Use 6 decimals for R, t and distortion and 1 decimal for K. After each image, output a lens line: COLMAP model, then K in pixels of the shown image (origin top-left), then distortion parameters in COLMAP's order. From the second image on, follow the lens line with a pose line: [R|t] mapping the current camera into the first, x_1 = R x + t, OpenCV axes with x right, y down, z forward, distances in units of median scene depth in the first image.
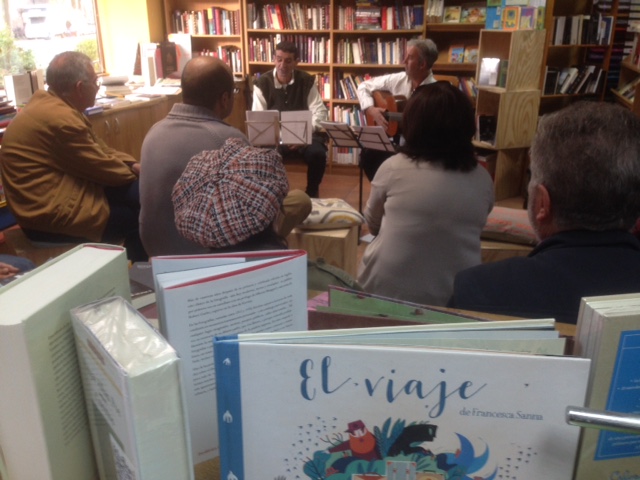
lens RADIAL K [[579.9, 0, 313.6], [0, 579.9, 238.1], [0, 0, 1]] dist [0.106035, -0.219466]
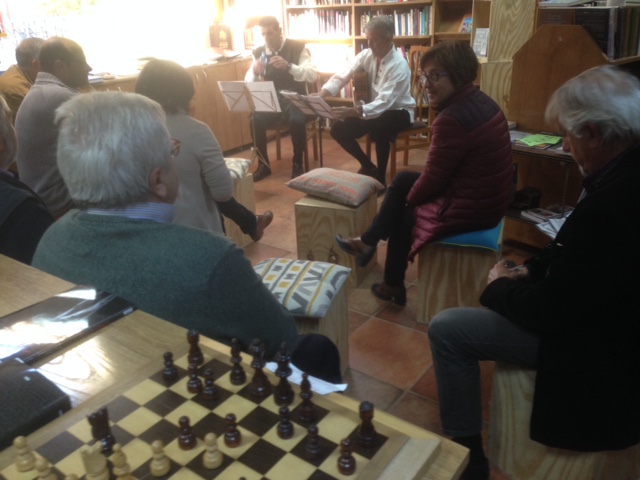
lens RADIAL K [[574.8, 0, 310.5], [0, 574.8, 239.8], [0, 0, 1]] dist [0.118139, -0.235509]
pose [[0.938329, 0.091451, -0.333431, 0.358243], [-0.073948, 0.995152, 0.064841, 0.005882], [0.337744, -0.036186, 0.940542, -0.030383]]
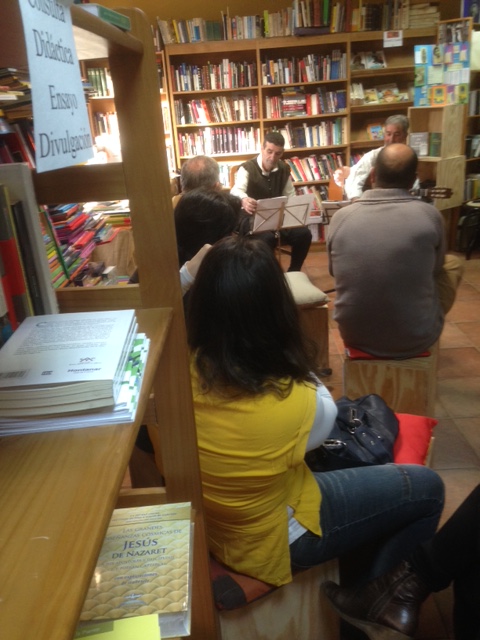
lens RADIAL K [[569.1, 0, 225.4], [0, 569.1, 316.4], [0, 0, 1]] dist [0.125166, -0.231208]
pose [[0.960768, -0.154339, 0.230445, -0.337167], [0.158258, 0.987397, 0.001495, -0.015823], [-0.227772, 0.035033, 0.973084, 0.014644]]
